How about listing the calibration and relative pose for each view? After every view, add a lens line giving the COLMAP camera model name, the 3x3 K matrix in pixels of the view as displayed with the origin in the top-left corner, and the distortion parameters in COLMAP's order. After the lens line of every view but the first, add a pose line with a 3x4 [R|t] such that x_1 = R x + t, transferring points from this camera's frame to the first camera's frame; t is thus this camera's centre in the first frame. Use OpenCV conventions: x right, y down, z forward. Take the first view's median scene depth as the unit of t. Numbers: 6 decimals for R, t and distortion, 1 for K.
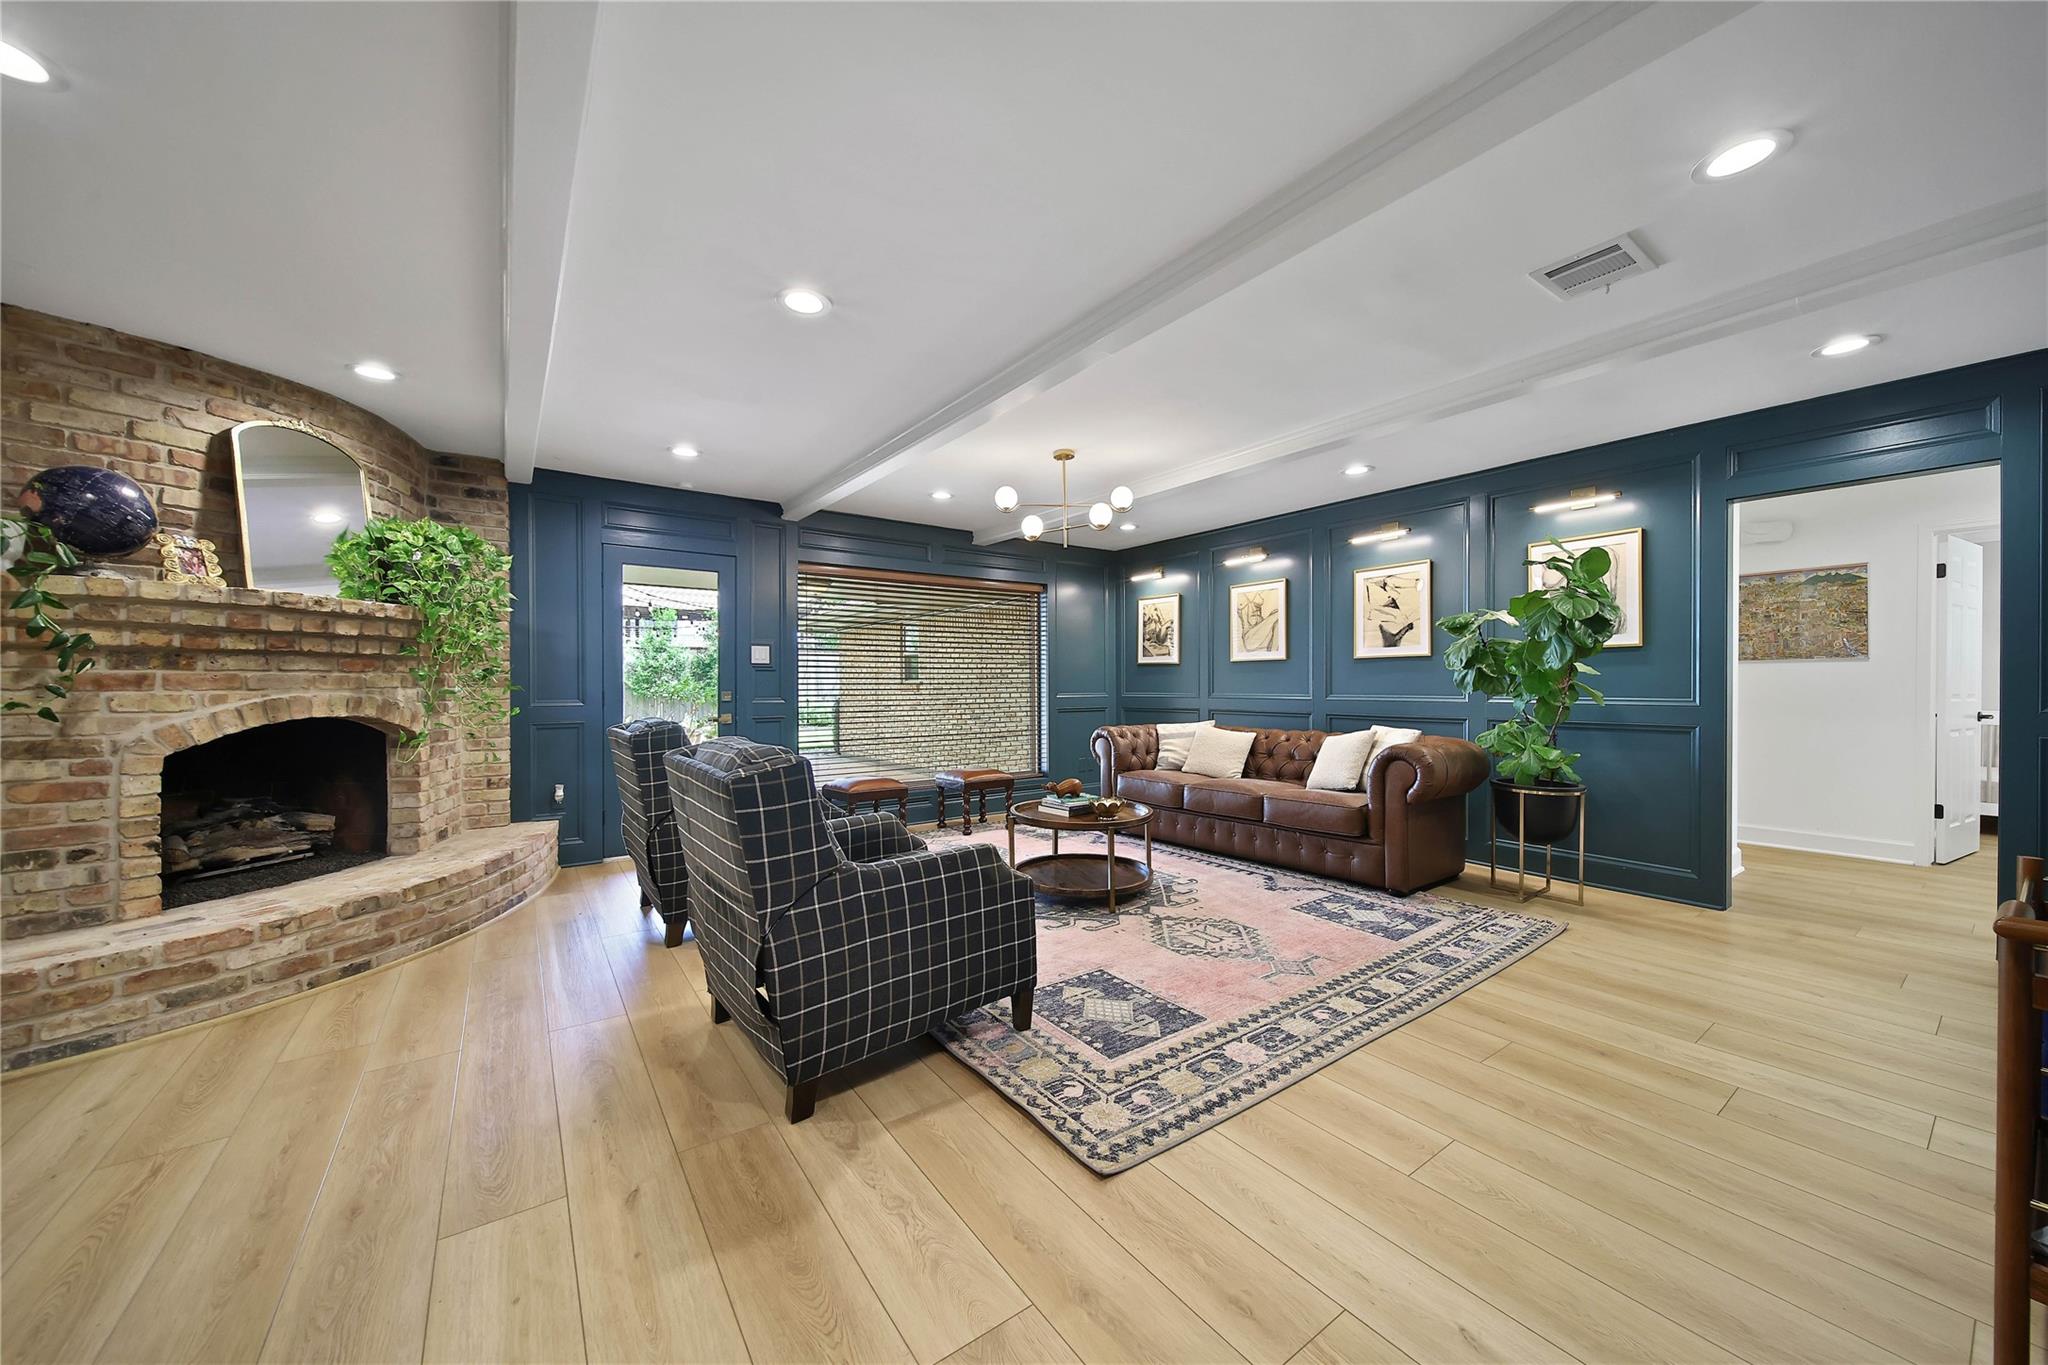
lens RADIAL K [[728.6, 0, 1024.1], [0, 728.6, 689.7], [0, 0, 1]] dist [-0.000755, -0.000344]
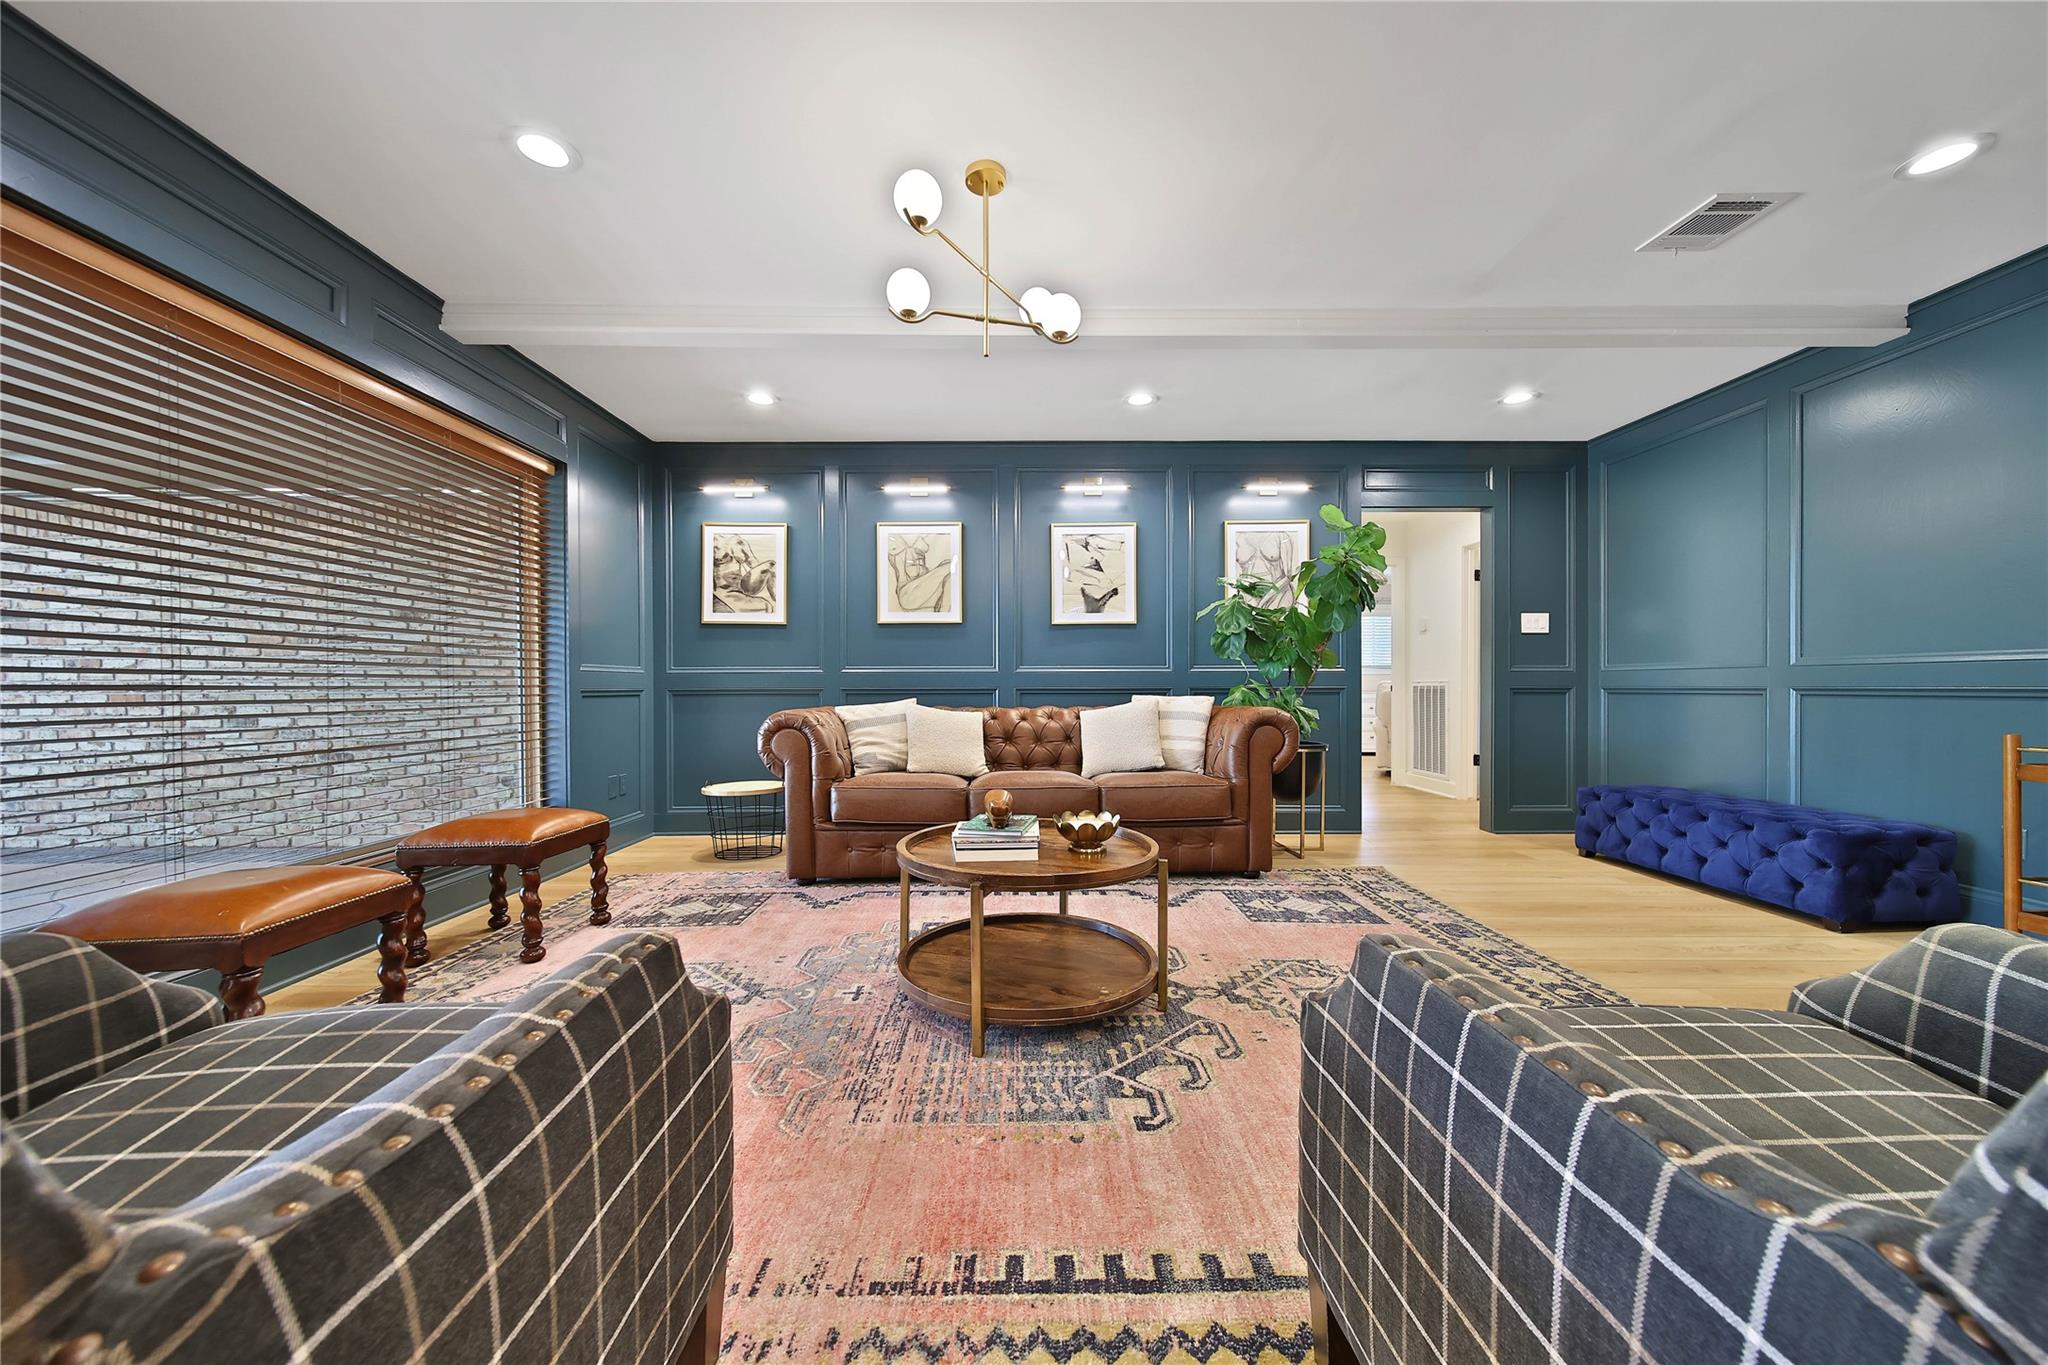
lens RADIAL K [[728.6, 0, 1024.1], [0, 728.6, 689.7], [0, 0, 1]] dist [-0.000755, -0.000344]
pose [[0.583210, -0.000991, 0.812321, -0.434359], [0.007180, 0.999966, -0.003935, 0.061268], [-0.812290, 0.008128, 0.583198, 0.807865]]
